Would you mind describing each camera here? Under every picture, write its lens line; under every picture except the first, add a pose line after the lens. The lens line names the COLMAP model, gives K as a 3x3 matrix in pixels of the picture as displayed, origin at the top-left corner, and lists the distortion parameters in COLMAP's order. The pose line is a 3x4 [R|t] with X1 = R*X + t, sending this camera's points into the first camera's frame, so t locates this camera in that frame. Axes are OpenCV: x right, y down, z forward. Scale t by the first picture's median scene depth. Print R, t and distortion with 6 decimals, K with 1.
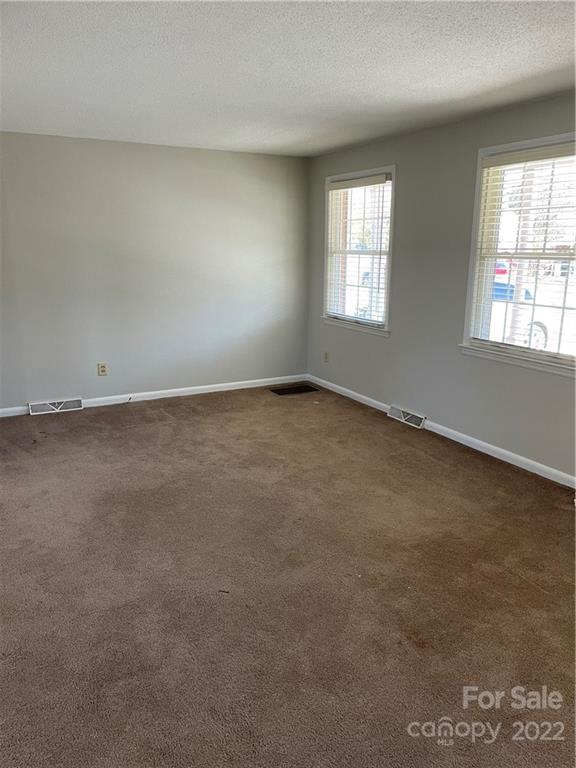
lens RADIAL K [[582.9, 0, 285.4], [0, 582.9, 387.9], [0, 0, 1]] dist [0.093488, -0.121730]
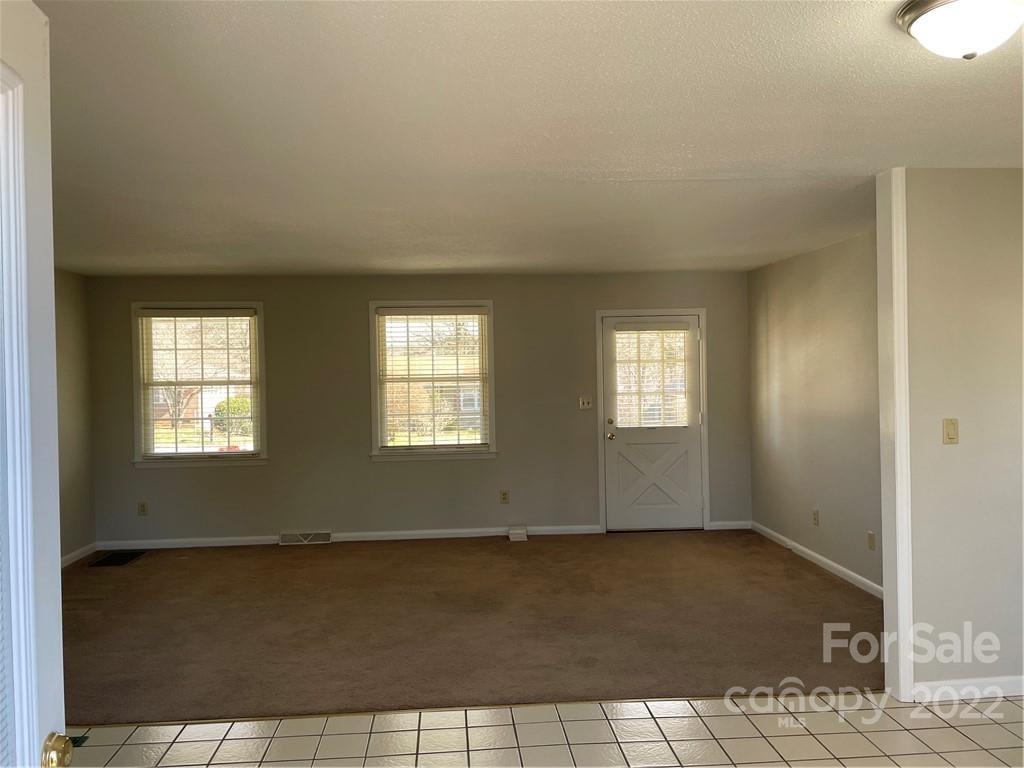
lens RADIAL K [[777.2, 0, 516.1], [0, 777.2, 373.7], [0, 0, 1]] dist [0.093488, -0.121730]
pose [[0.388355, -0.017171, 0.921350, -1.040272], [0.237820, 0.967824, -0.082206, -0.031480], [-0.890293, 0.251040, 0.379943, 0.099847]]
